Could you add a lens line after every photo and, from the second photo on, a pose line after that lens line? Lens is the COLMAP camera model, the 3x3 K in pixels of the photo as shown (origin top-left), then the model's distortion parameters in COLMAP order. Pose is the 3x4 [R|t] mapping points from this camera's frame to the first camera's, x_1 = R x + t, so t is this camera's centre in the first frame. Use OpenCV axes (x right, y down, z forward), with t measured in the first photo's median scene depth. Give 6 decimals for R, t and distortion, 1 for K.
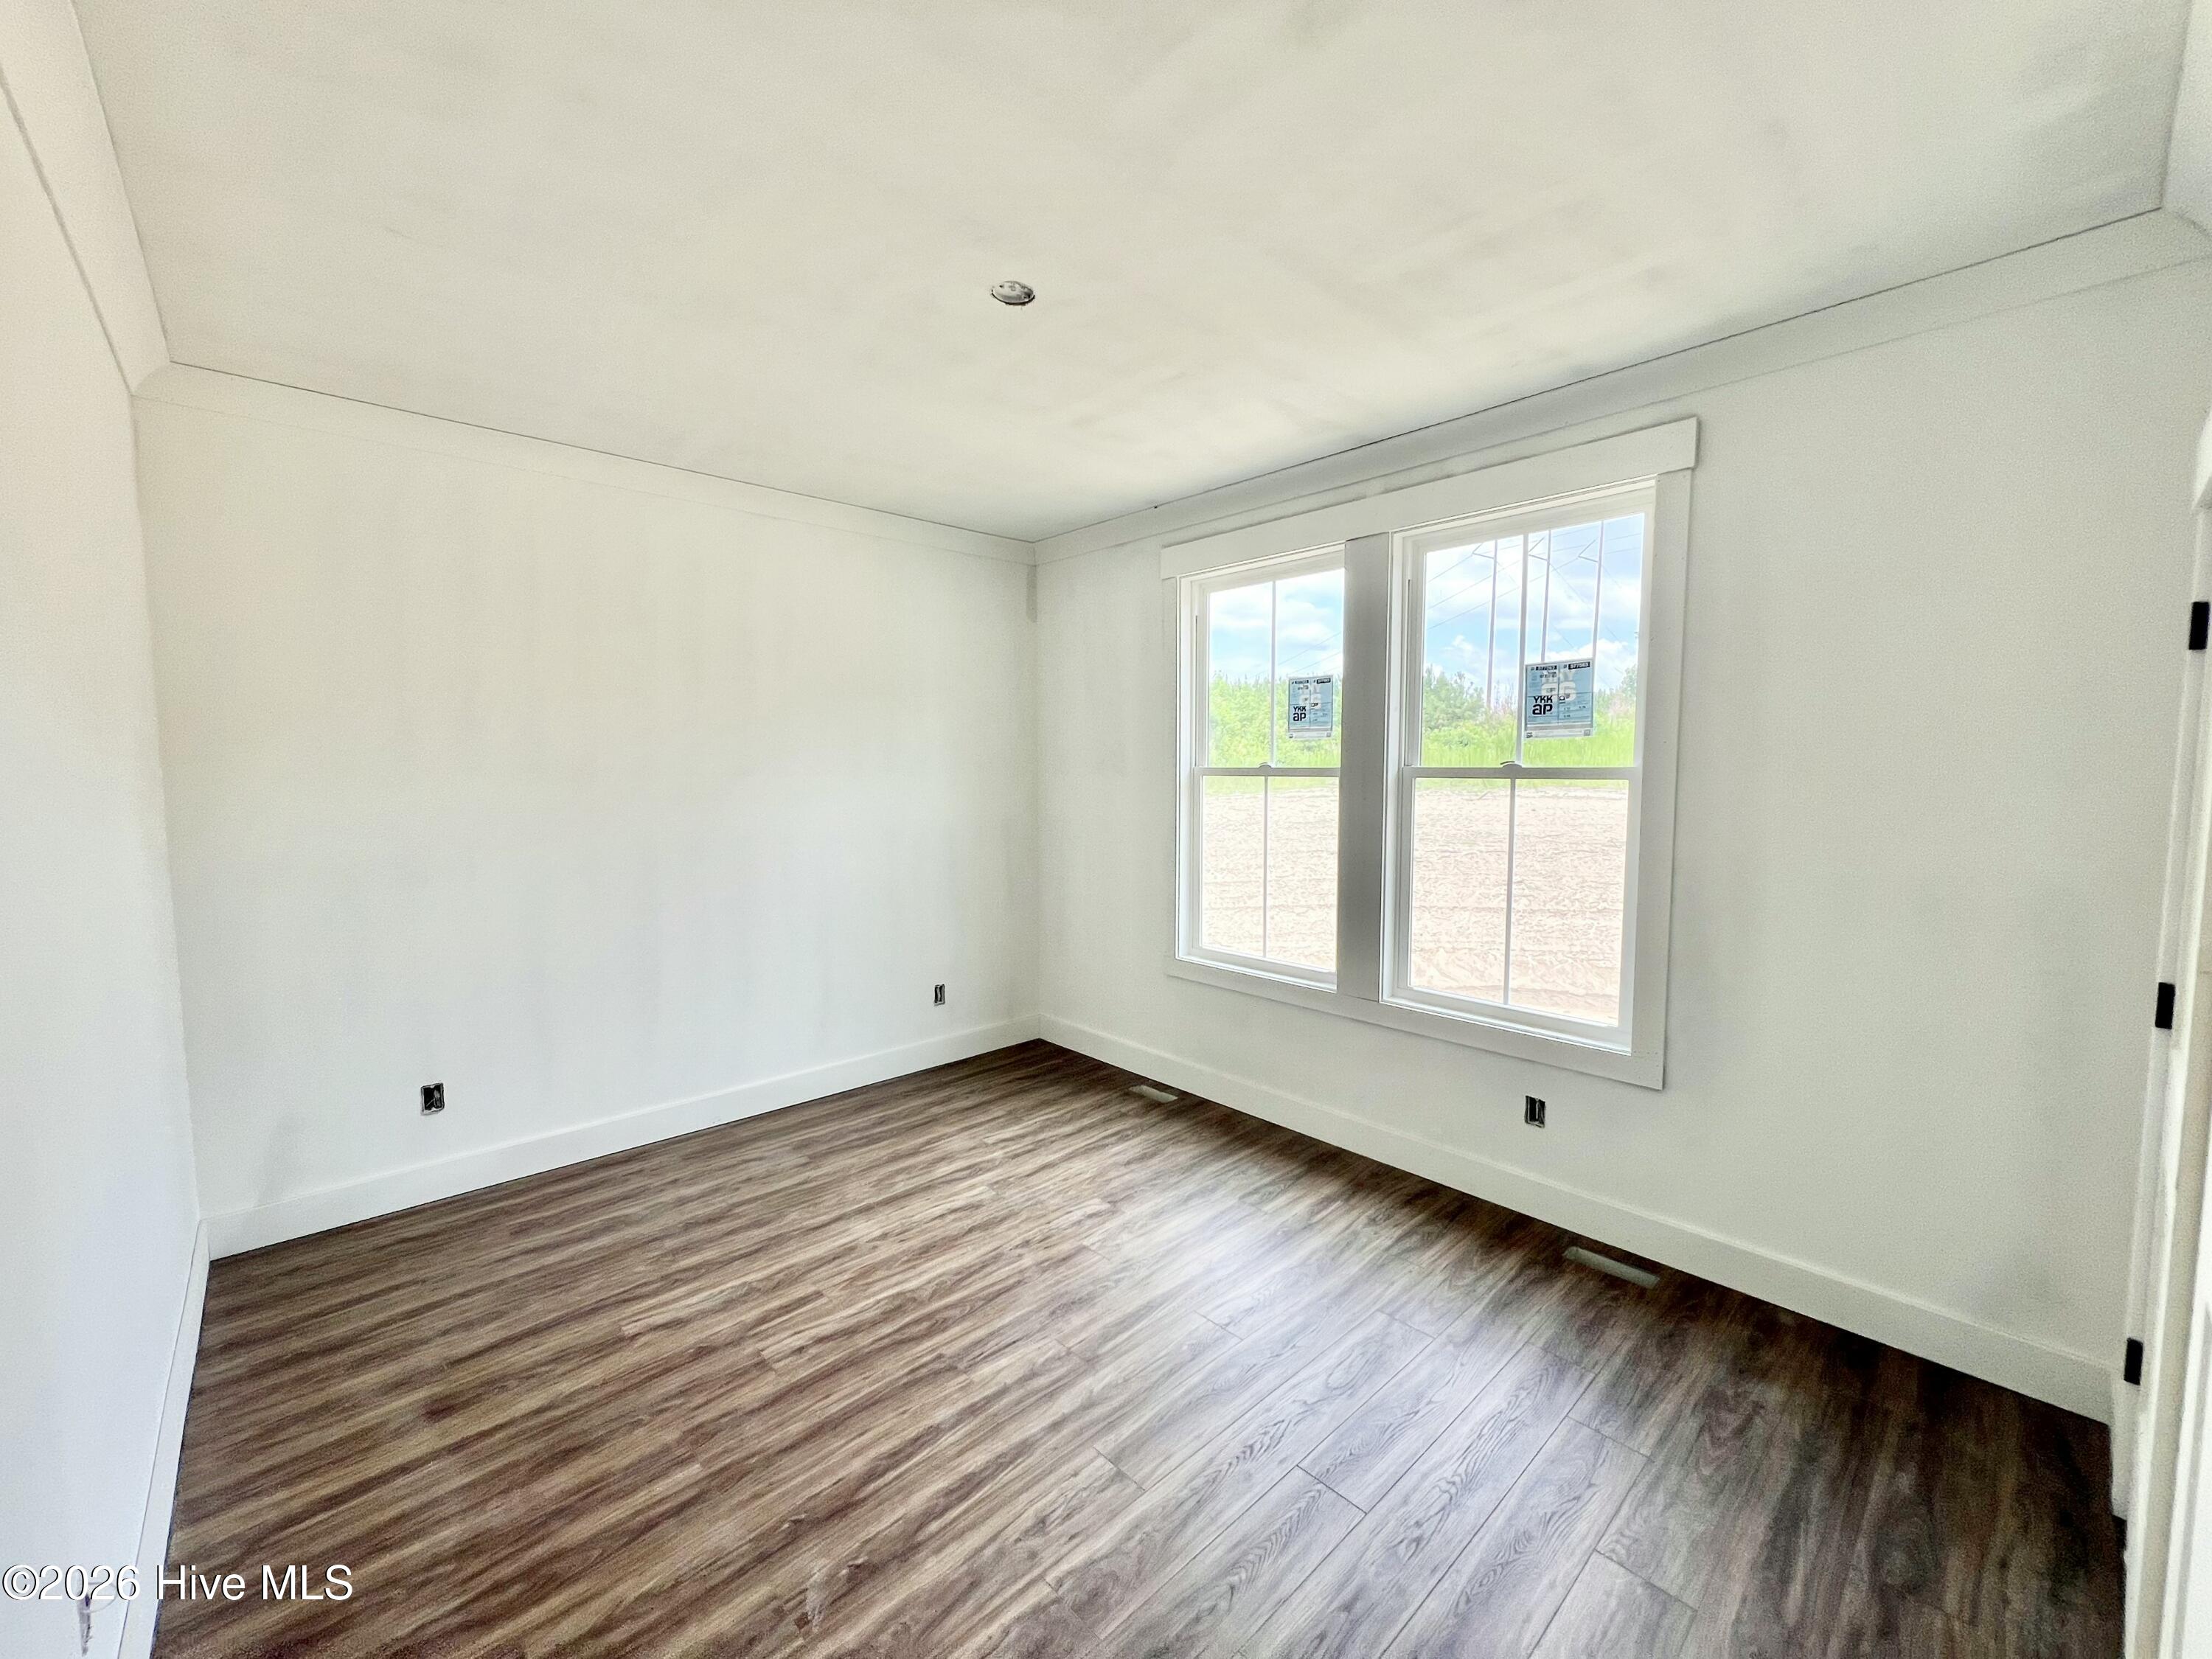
lens RADIAL K [[868.3, 0, 1106.0], [0, 868.3, 829.5], [0, 0, 1]] dist [-0.010904, -0.000216]
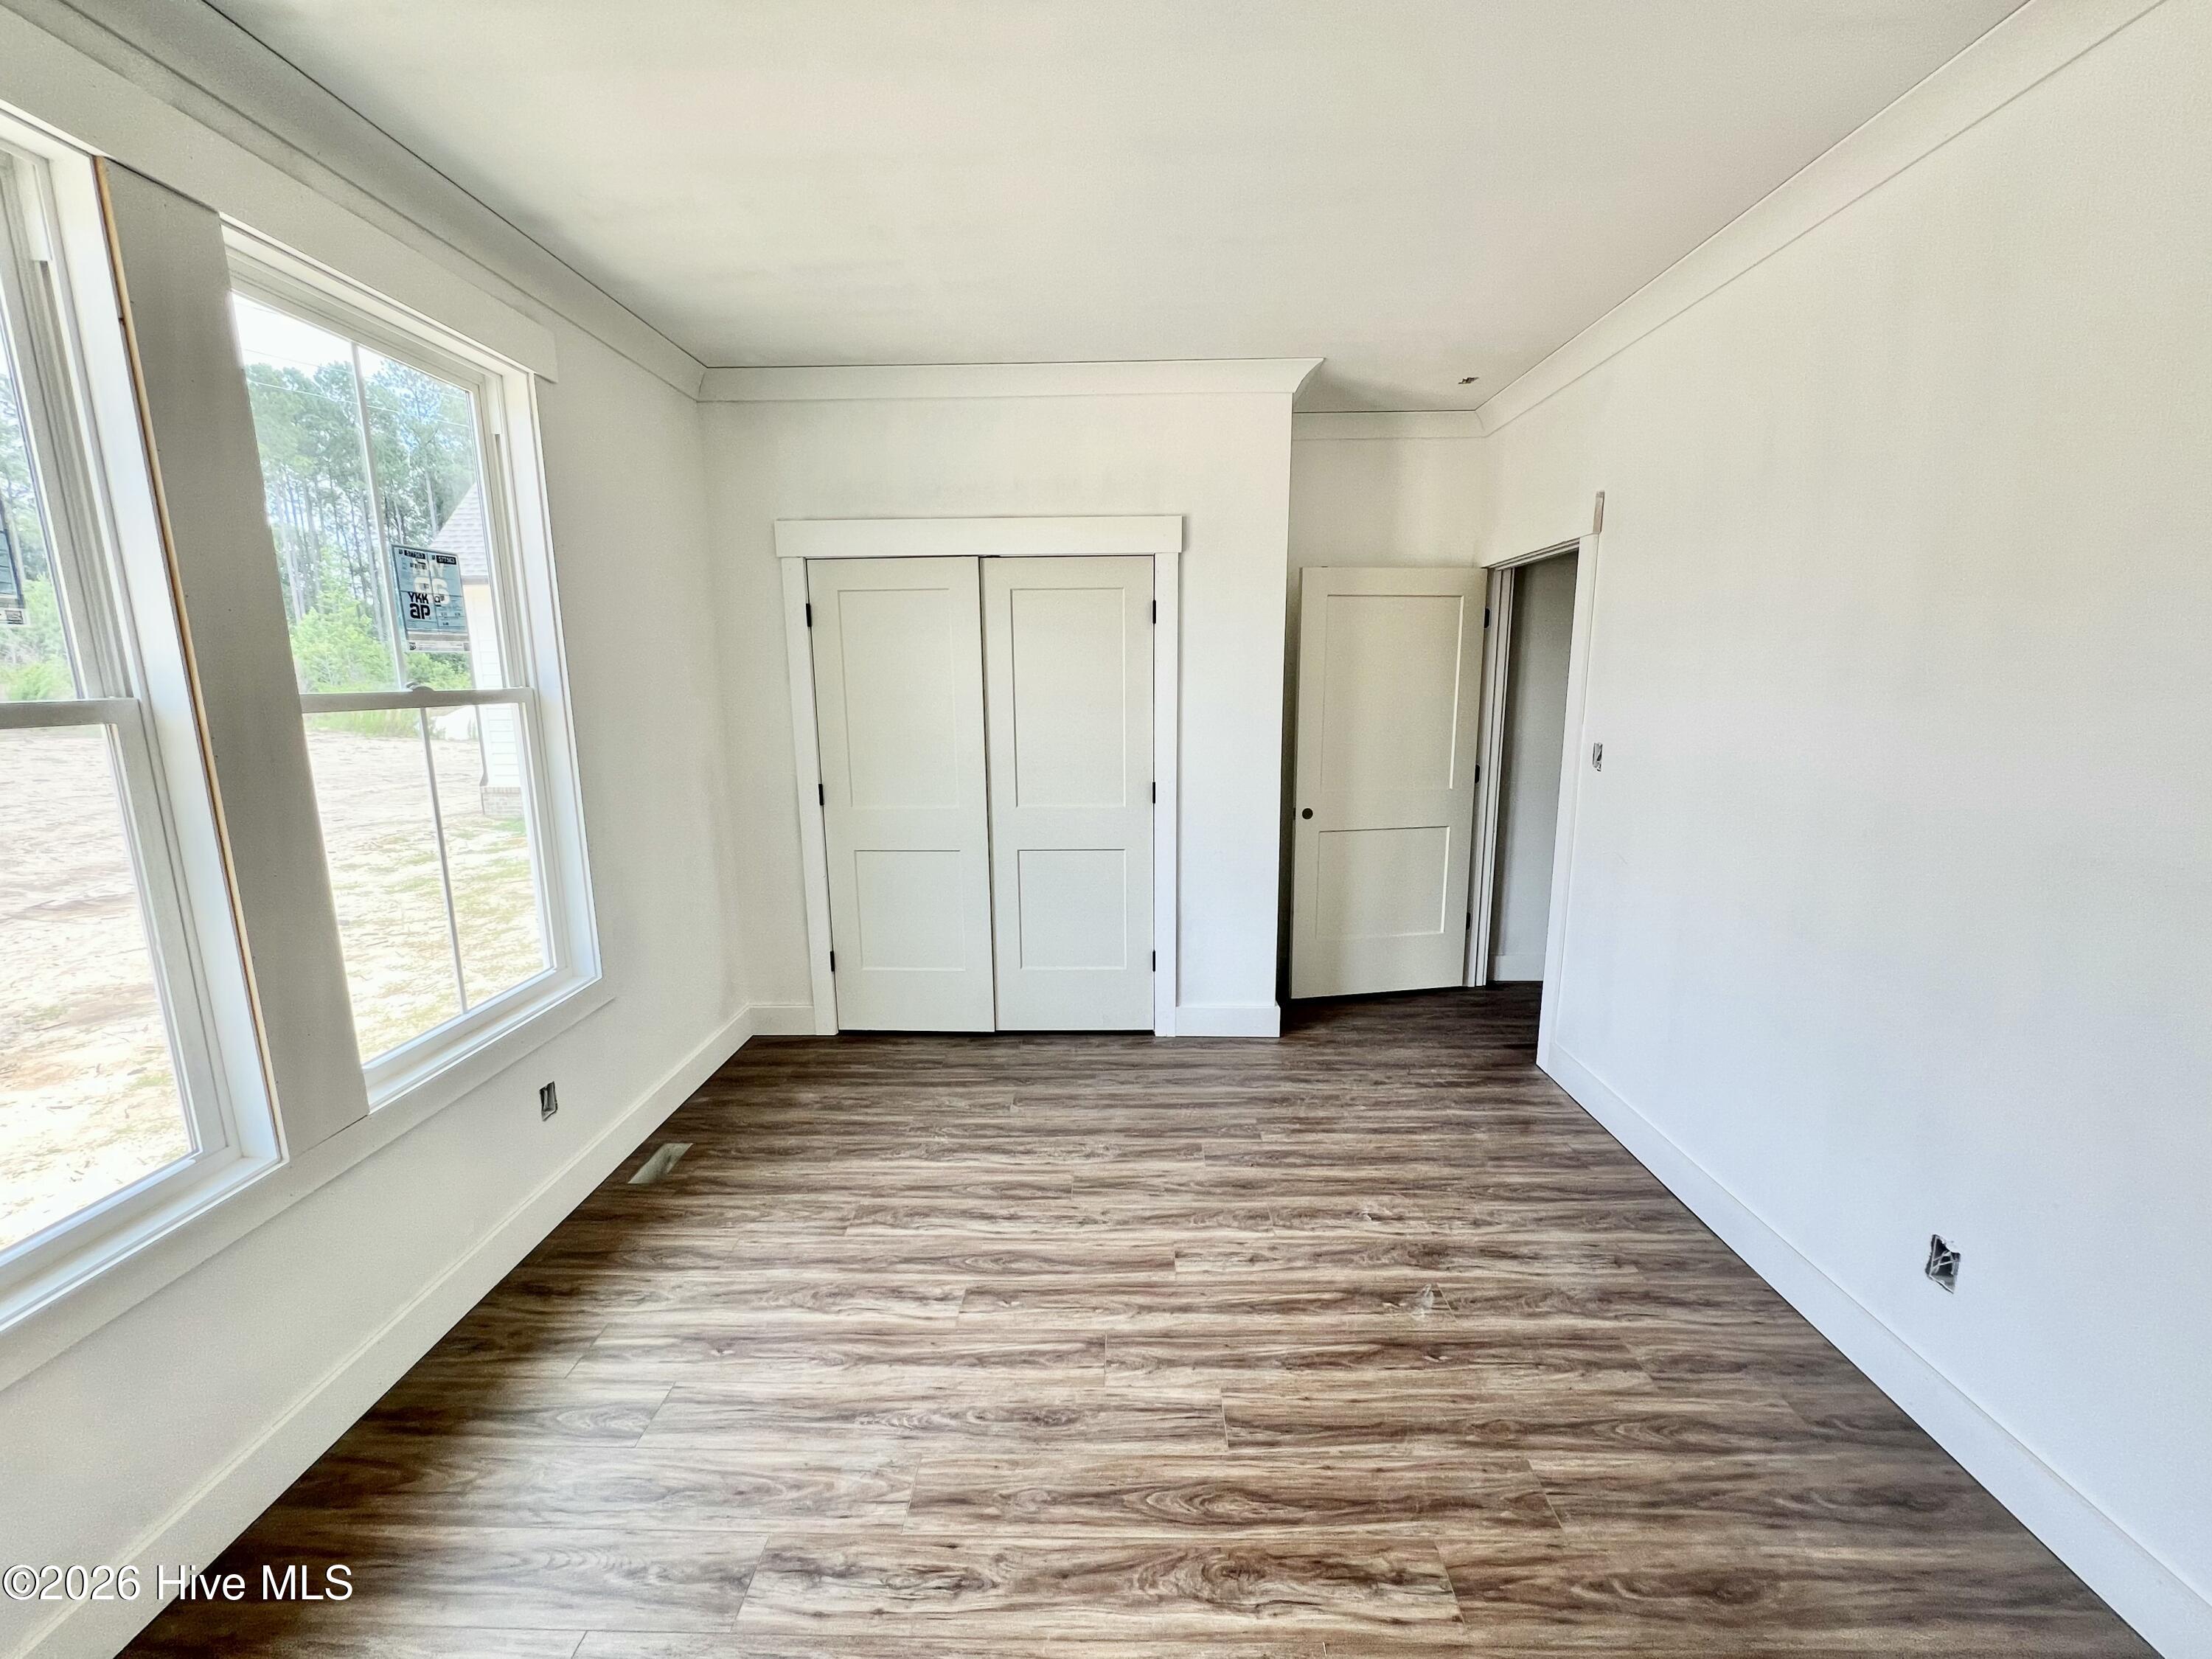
lens RADIAL K [[868.3, 0, 1106.0], [0, 868.3, 829.5], [0, 0, 1]] dist [-0.010904, -0.000216]
pose [[-0.713268, -0.116421, 0.691155, -0.631833], [0.061069, 0.972035, 0.226756, -0.127352], [-0.698226, 0.203946, -0.686211, 1.619094]]
